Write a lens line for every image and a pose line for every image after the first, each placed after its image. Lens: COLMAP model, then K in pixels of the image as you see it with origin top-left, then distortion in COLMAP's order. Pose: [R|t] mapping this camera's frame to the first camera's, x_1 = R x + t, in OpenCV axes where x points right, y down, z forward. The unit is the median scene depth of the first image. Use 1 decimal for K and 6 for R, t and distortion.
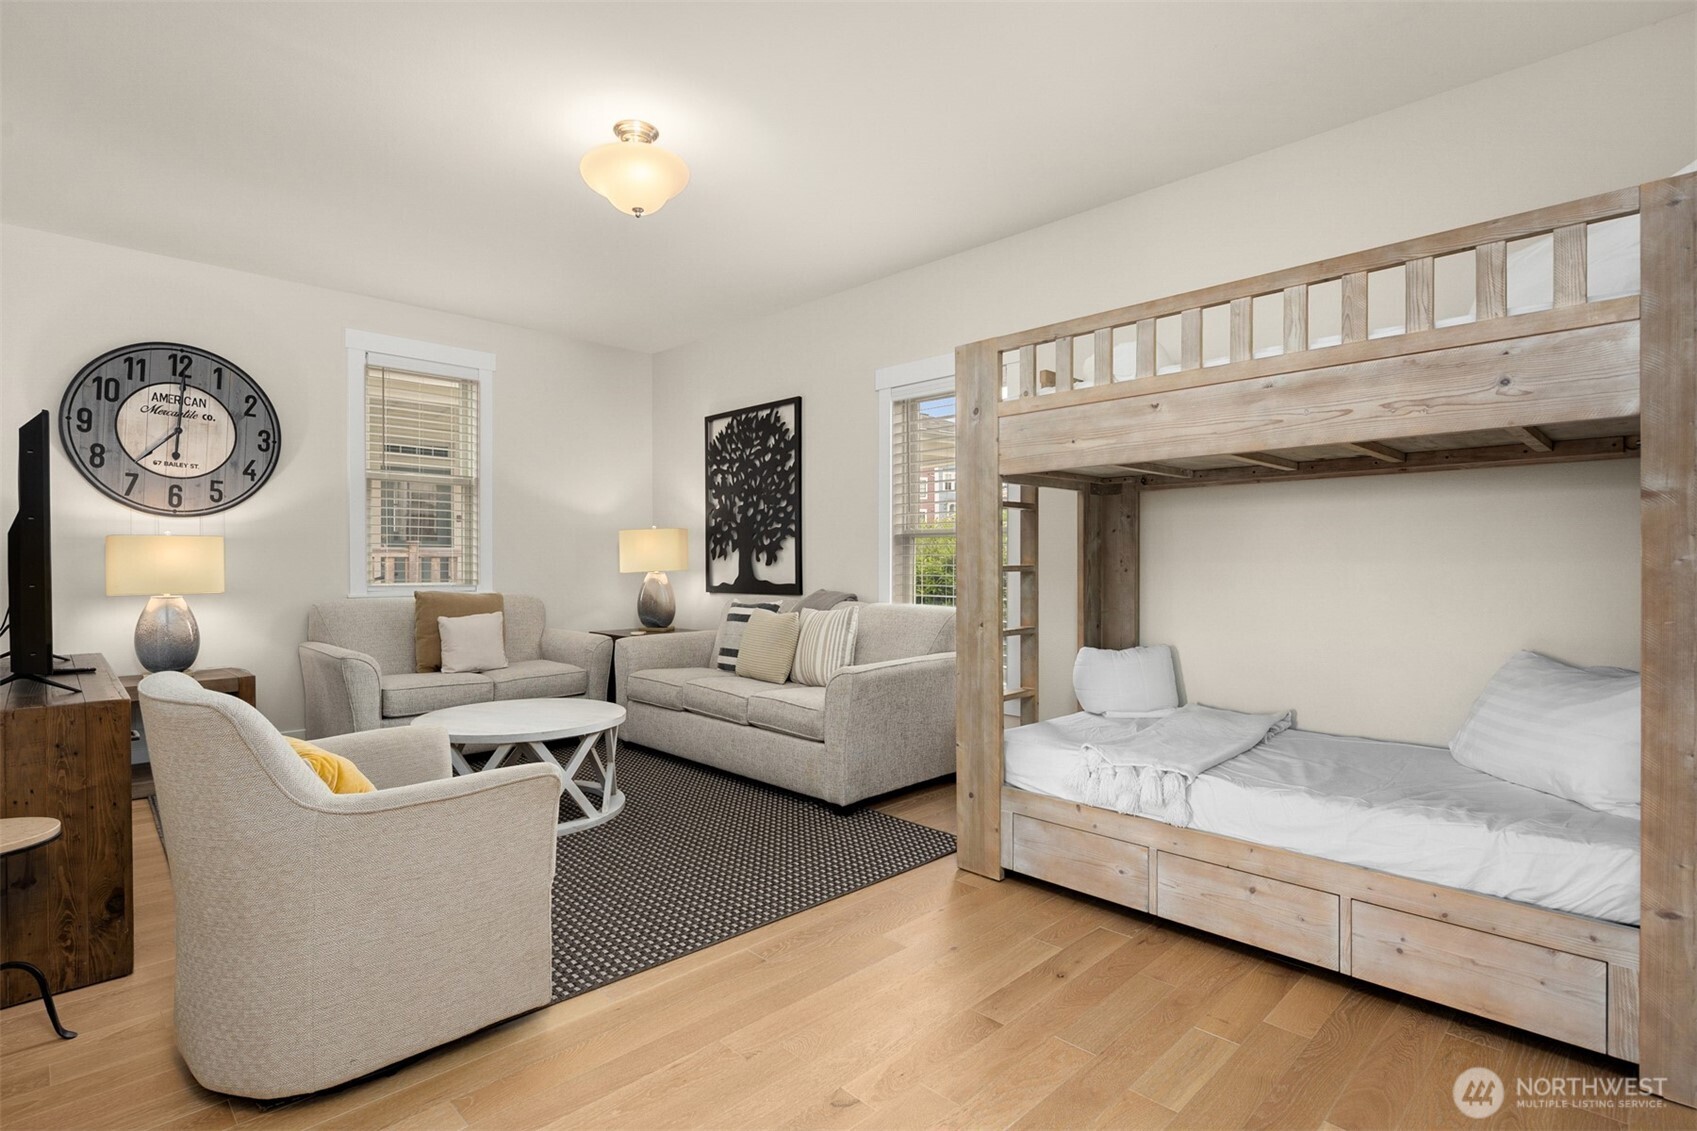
lens RADIAL K [[819.7, 0, 846.5], [0, 819.7, 564.8], [0, 0, 1]] dist [-0.000564, -0.000032]
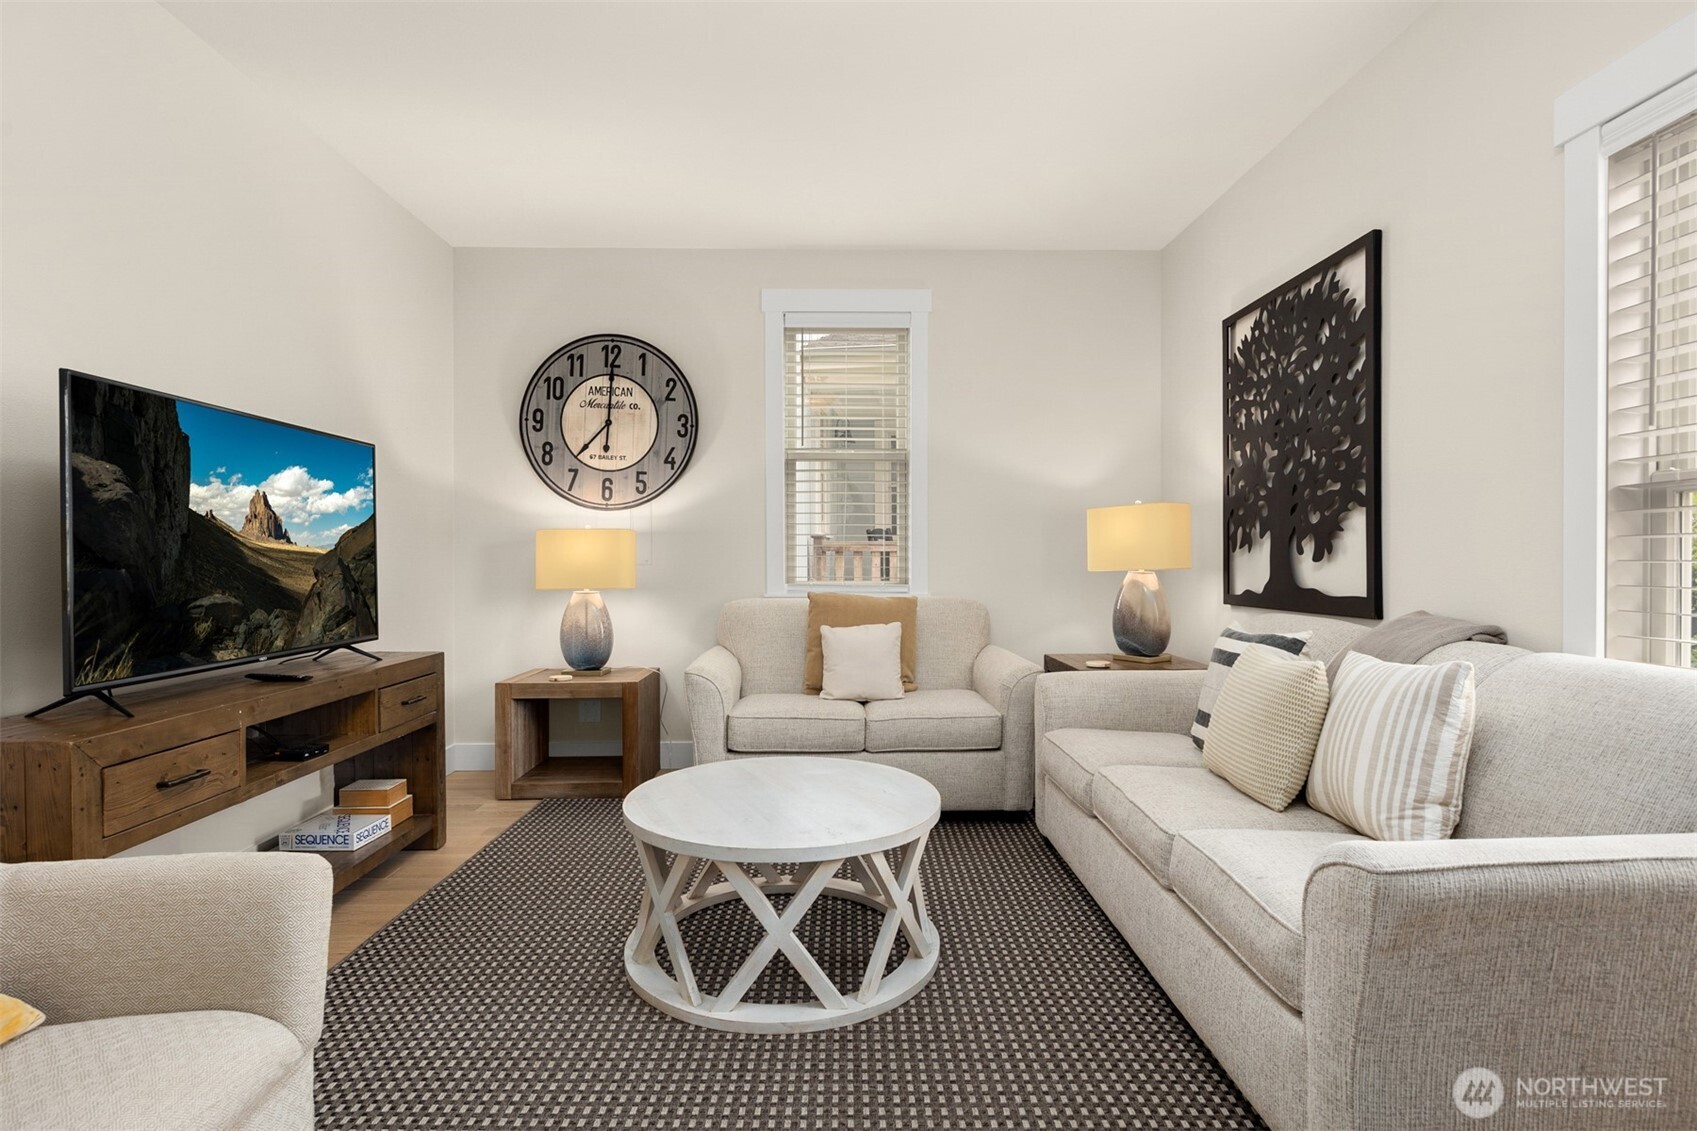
lens RADIAL K [[819.7, 0, 853.8], [0, 819.7, 560.0], [0, 0, 1]] dist [-0.000564, -0.000032]
pose [[0.721409, 0.001220, -0.692508, 0.068236], [-0.000696, 0.999999, 0.001036, -0.000546], [0.692509, -0.000266, 0.721409, 0.449525]]
